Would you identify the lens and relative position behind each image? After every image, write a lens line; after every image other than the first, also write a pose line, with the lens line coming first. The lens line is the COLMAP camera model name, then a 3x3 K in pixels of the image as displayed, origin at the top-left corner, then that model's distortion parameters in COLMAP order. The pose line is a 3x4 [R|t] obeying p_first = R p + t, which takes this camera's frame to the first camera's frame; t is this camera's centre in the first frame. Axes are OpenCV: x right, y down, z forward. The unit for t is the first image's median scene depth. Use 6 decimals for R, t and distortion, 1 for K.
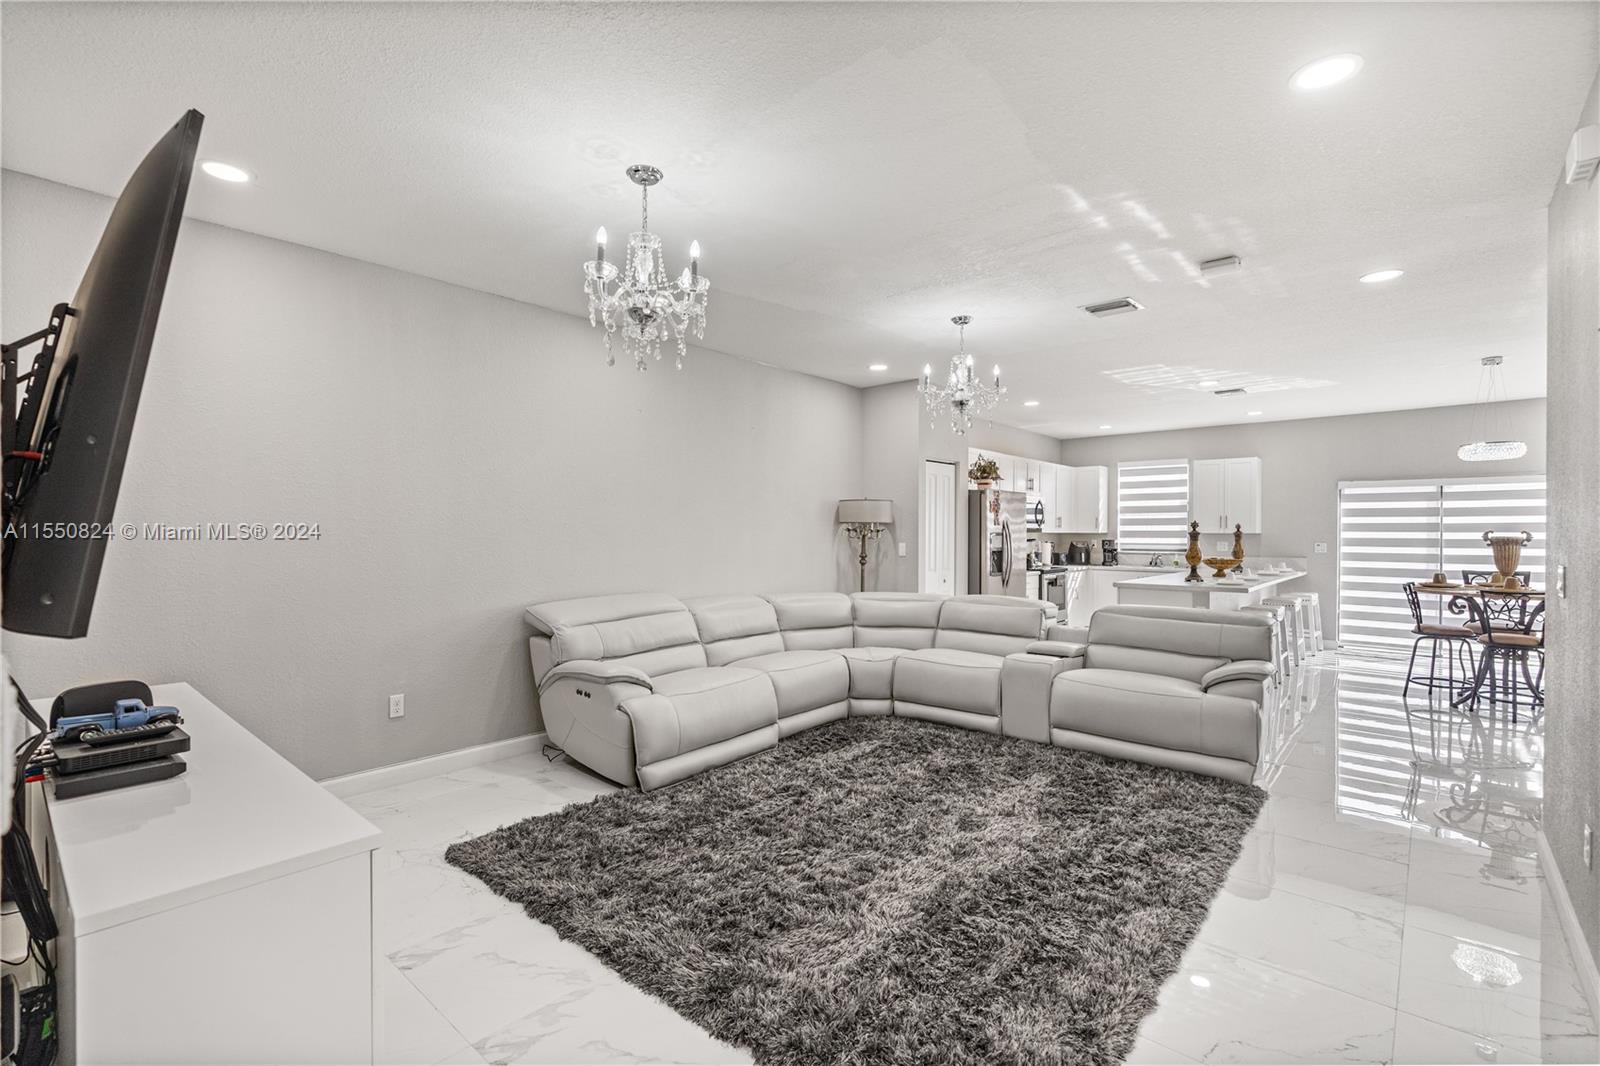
lens RADIAL K [[725.5, 0, 800.0], [0, 725.5, 533.0], [0, 0, 1]] dist [-0.000422, -0.000014]
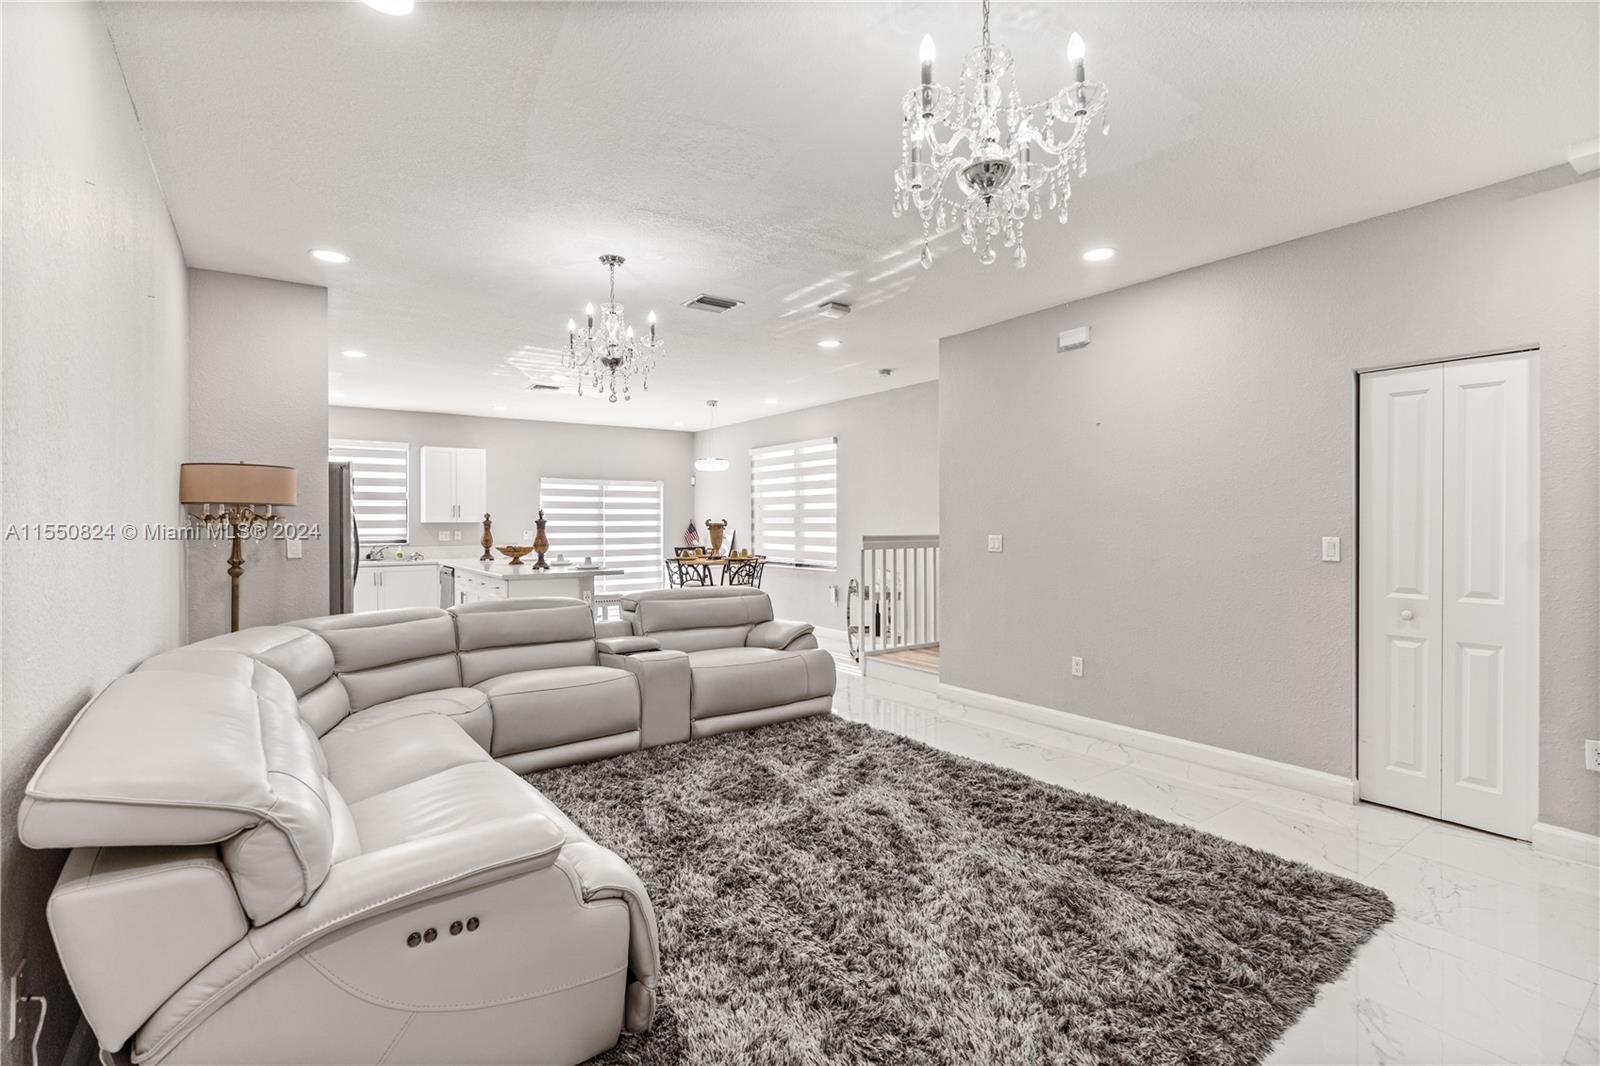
lens RADIAL K [[725.5, 0, 800.0], [0, 725.5, 533.0], [0, 0, 1]] dist [-0.000422, -0.000014]
pose [[0.217448, -0.016100, 0.975939, -0.378190], [0.004065, 0.999870, 0.015589, 0.001765], [-0.976063, 0.000578, 0.217485, 0.435844]]
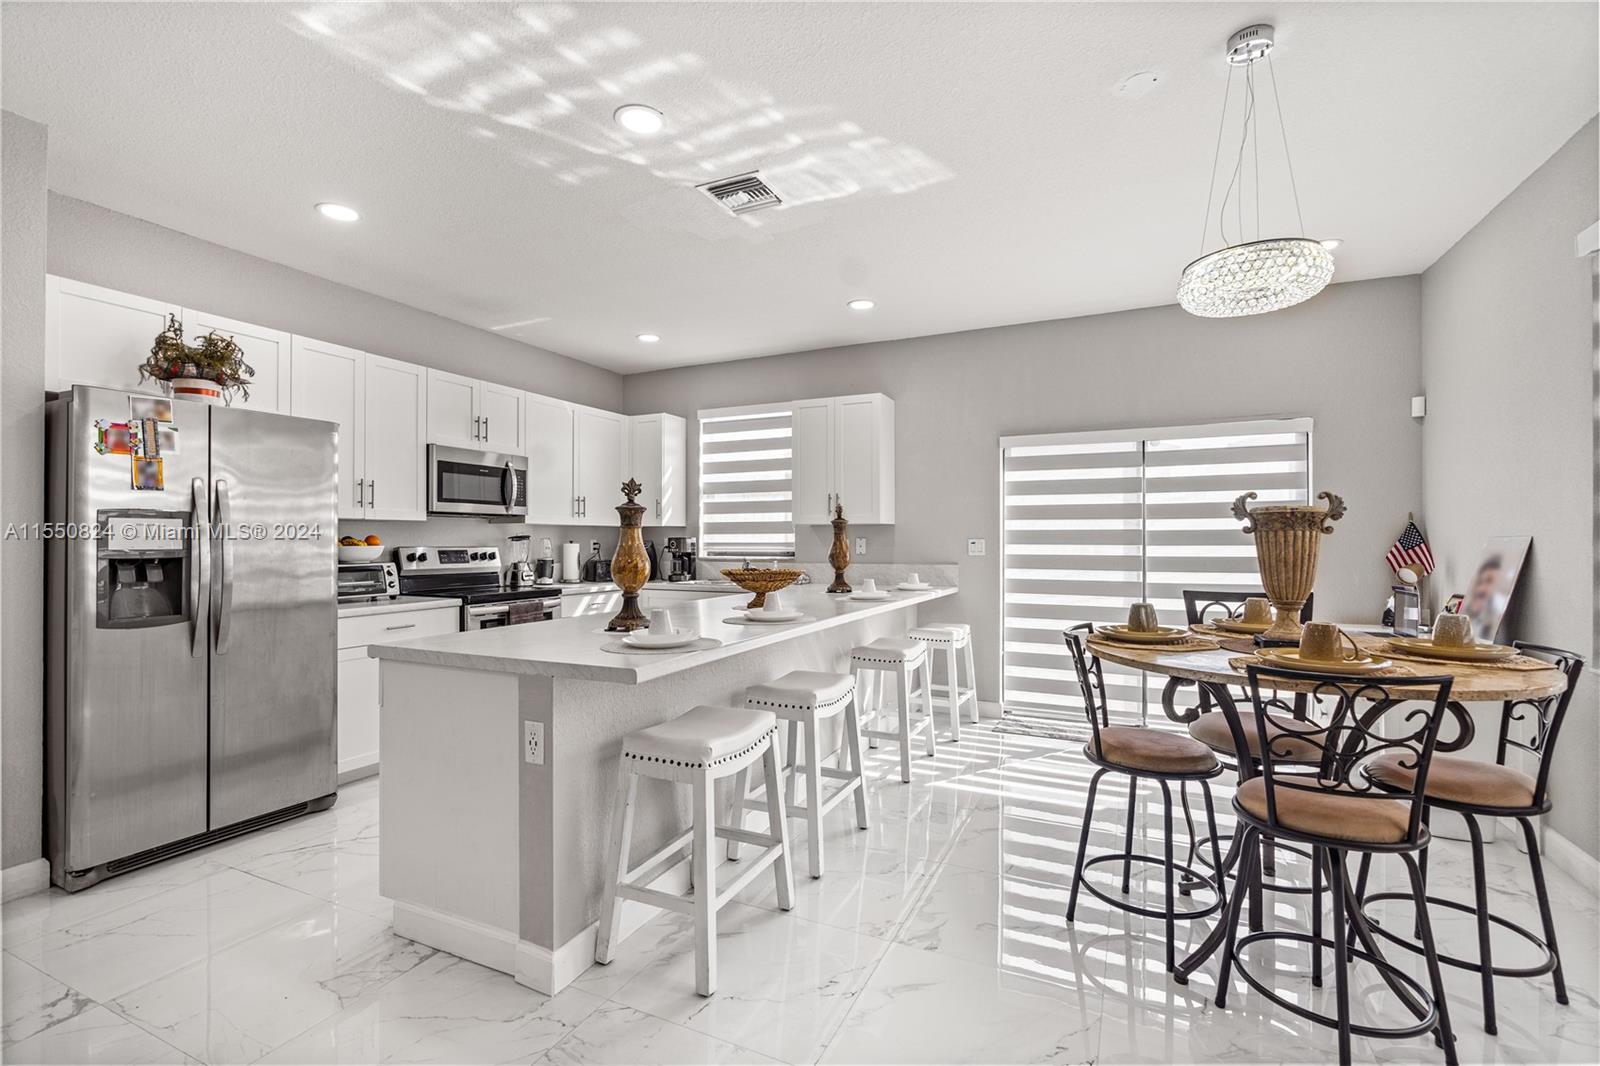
lens RADIAL K [[714.9, 0, 800.0], [0, 714.9, 533.0], [0, 0, 1]] dist [-0.009605, -0.000403]
pose [[0.962264, -0.001354, 0.272116, 0.538815], [0.004588, 0.999926, -0.011249, 0.018871], [-0.272081, 0.012073, 0.962199, 0.610594]]
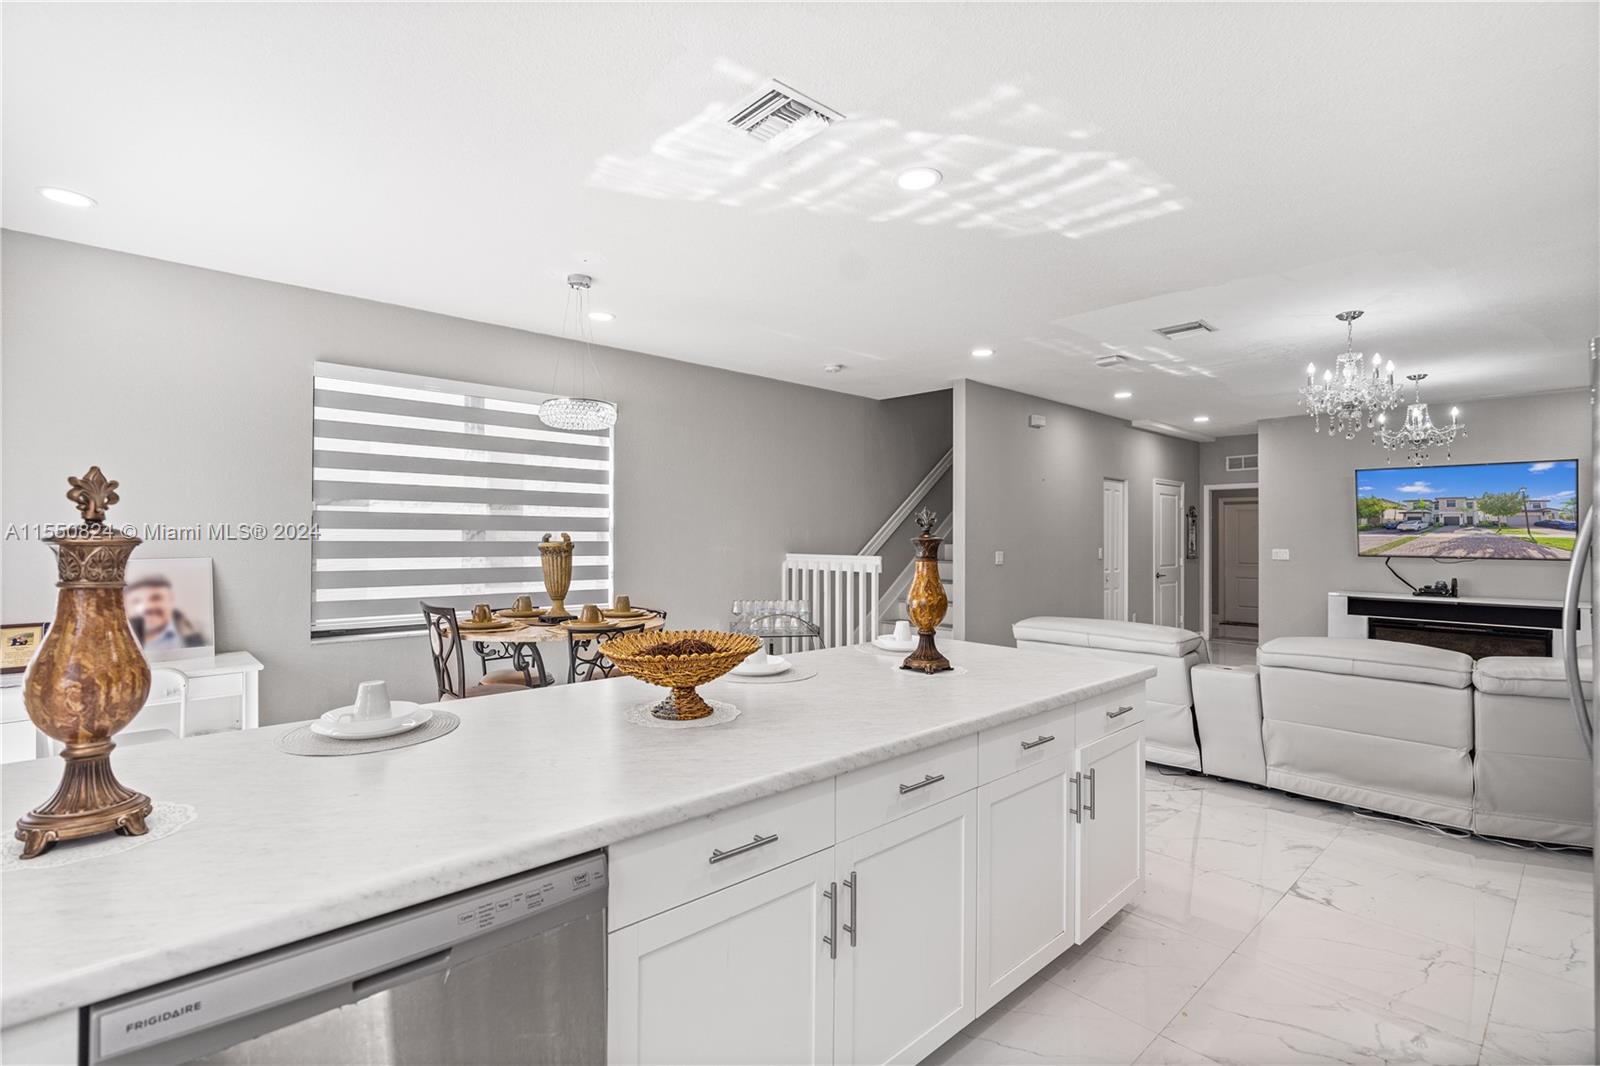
lens RADIAL K [[725.5, 0, 800.0], [0, 725.5, 533.0], [0, 0, 1]] dist [-0.000422, -0.000014]
pose [[-0.993692, -0.003757, 0.112085, 0.577970], [-0.004666, 0.999958, -0.007853, 0.000149], [-0.112051, -0.008327, -0.993668, 1.412974]]
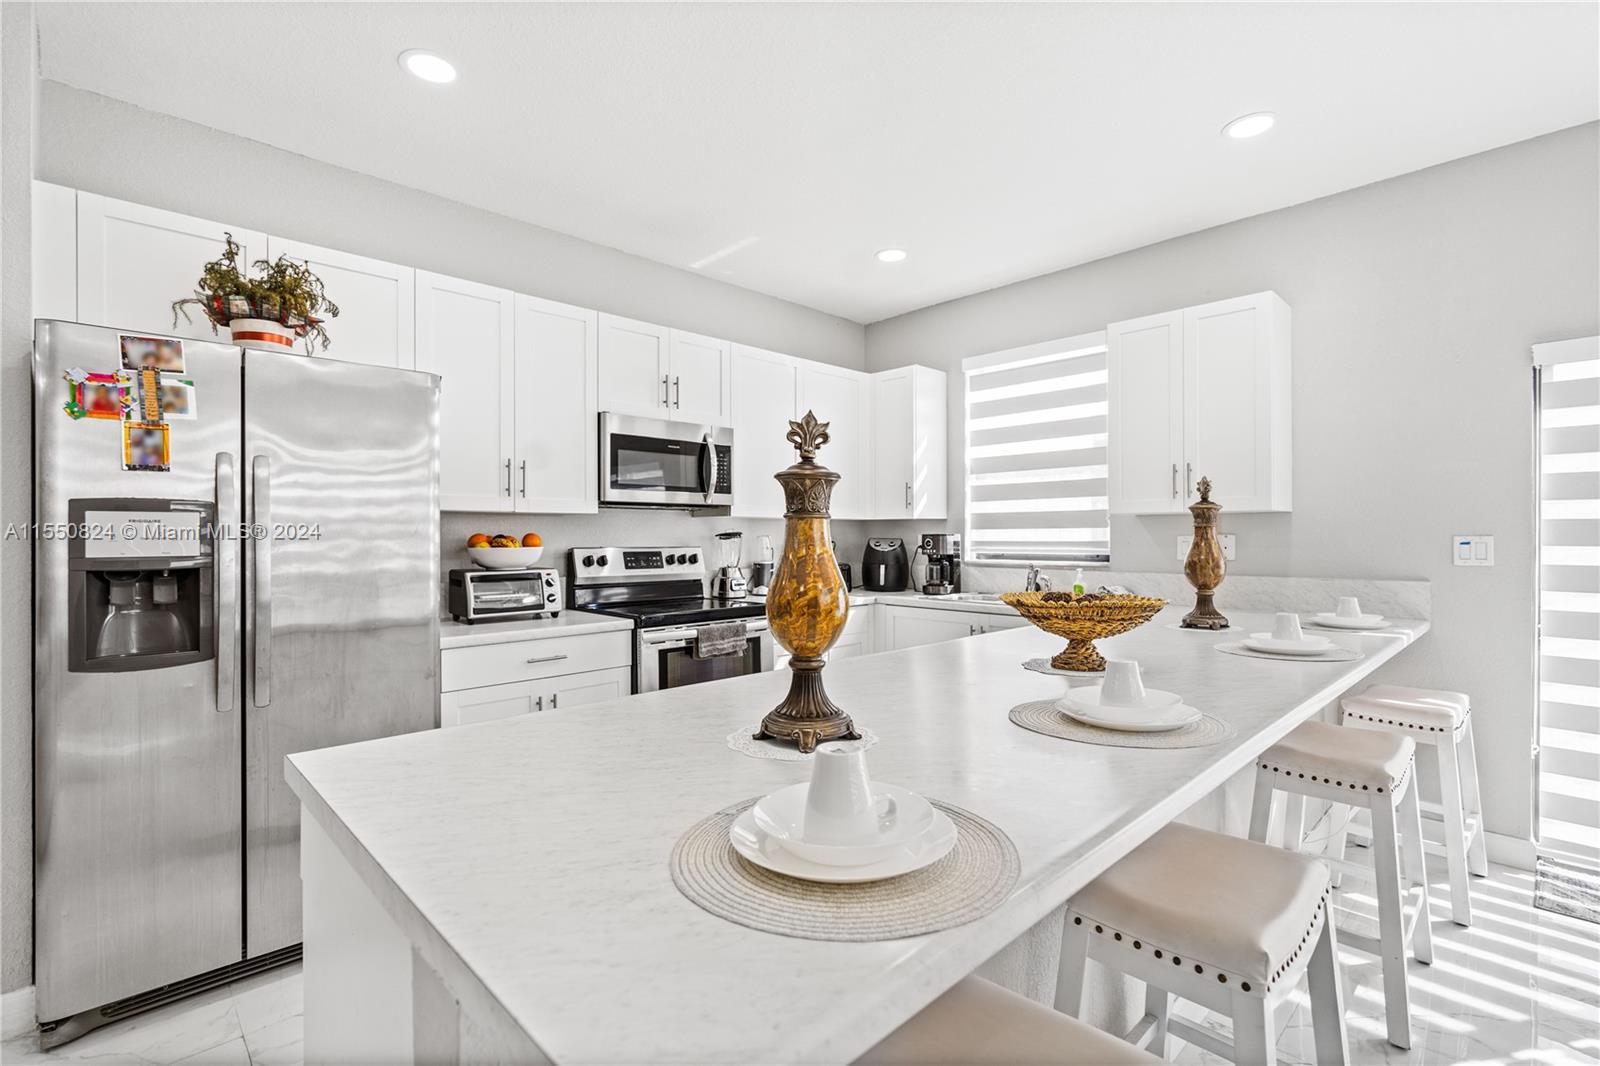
lens RADIAL K [[714.9, 0, 800.0], [0, 714.9, 533.0], [0, 0, 1]] dist [-0.009605, -0.000403]
pose [[0.995405, -0.006159, -0.095551, 0.572760], [0.005654, 0.999969, -0.005557, 0.015850], [0.095583, 0.004991, 0.995409, 0.839425]]
